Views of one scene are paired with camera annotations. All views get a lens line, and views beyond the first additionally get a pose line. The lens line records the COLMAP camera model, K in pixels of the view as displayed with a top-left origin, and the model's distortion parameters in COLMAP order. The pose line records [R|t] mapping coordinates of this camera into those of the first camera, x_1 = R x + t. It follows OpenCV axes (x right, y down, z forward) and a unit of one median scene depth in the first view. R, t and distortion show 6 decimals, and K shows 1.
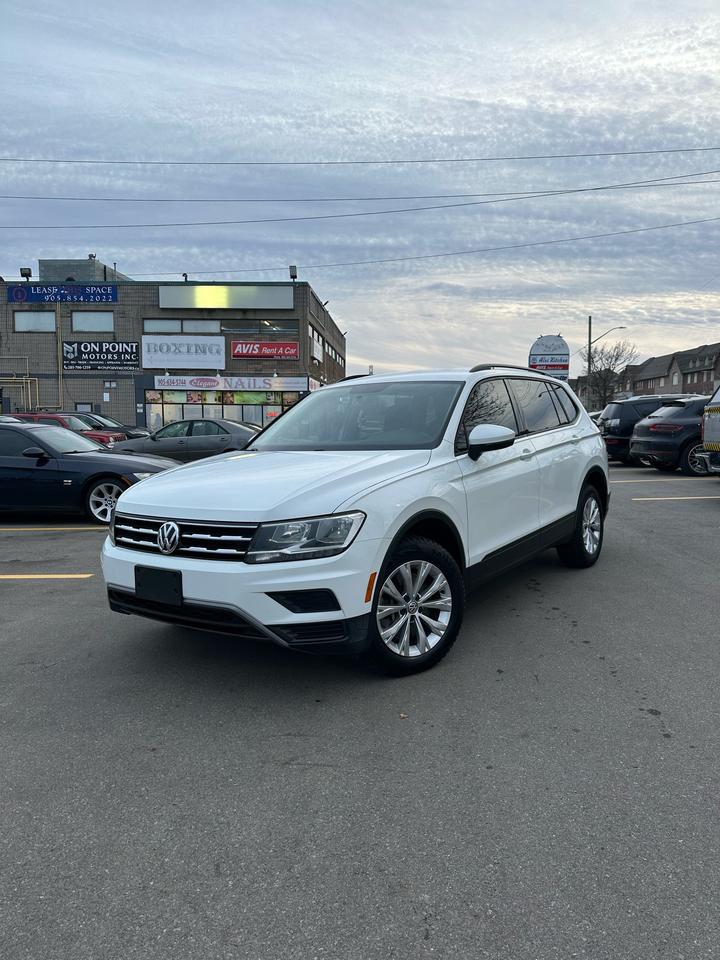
lens RADIAL K [[664.3, 0, 362.6], [0, 664.3, 485.8], [0, 0, 1]] dist [0.188595, -0.381531]
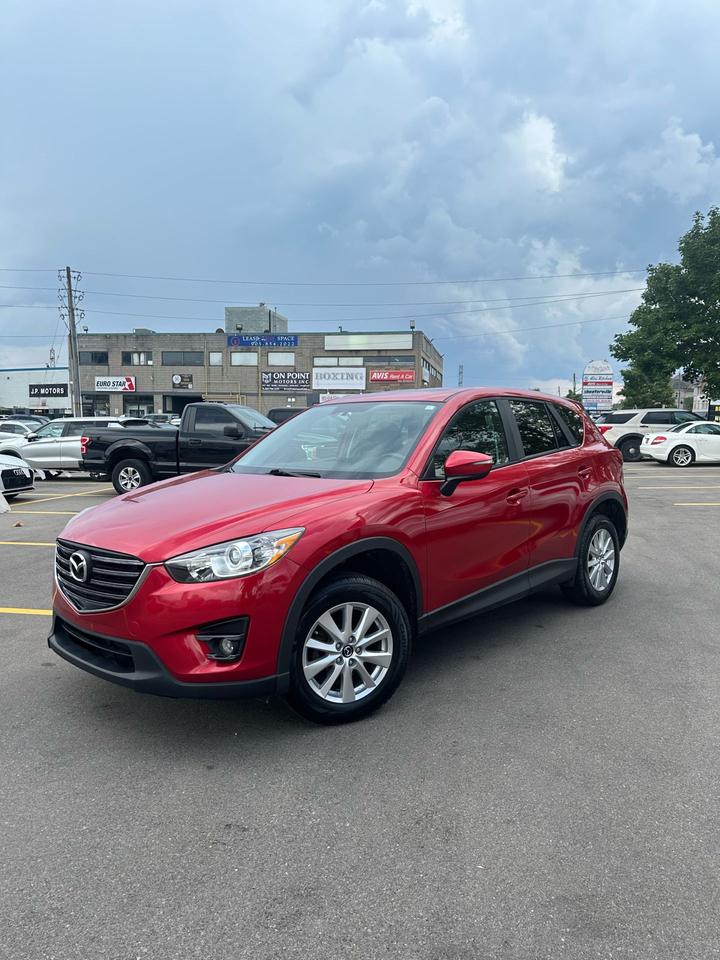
lens RADIAL K [[671.9, 0, 363.8], [0, 671.9, 483.1], [0, 0, 1]] dist [0.202956, -0.402586]
pose [[0.991617, 0.015205, -0.128313, -0.010369], [-0.015696, 0.999873, -0.002818, 0.041130], [0.128254, 0.004808, 0.991730, -0.498122]]
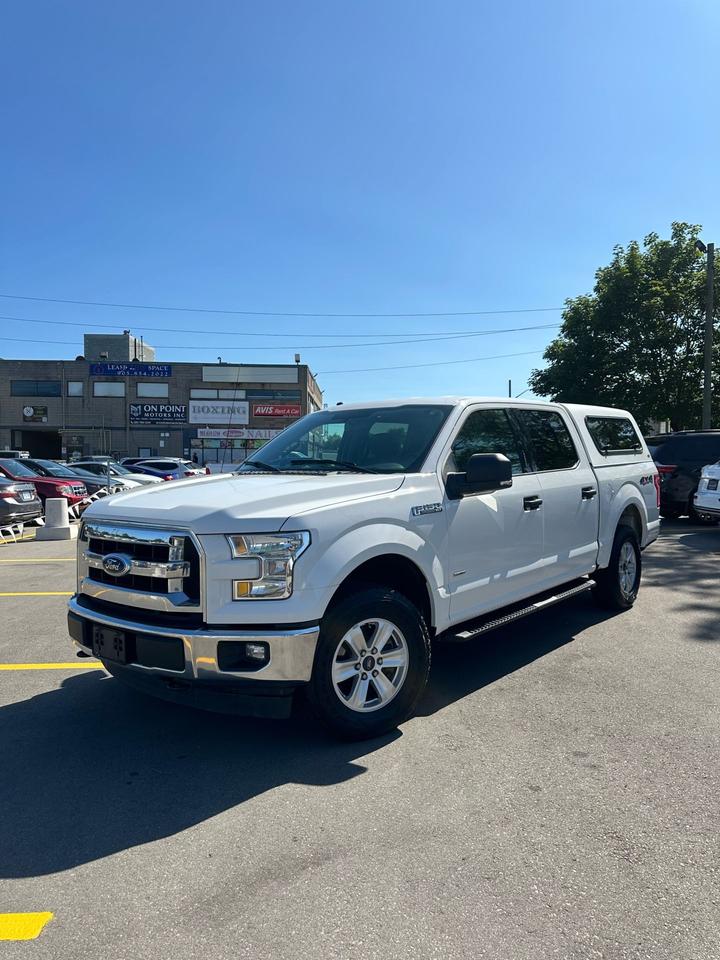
lens RADIAL K [[664.3, 0, 362.6], [0, 664.3, 485.8], [0, 0, 1]] dist [0.188595, -0.381531]
pose [[0.997341, -0.002347, 0.072836, -0.067155], [0.006277, 0.998533, -0.053773, 0.033238], [-0.072603, 0.054087, 0.995893, -0.410303]]
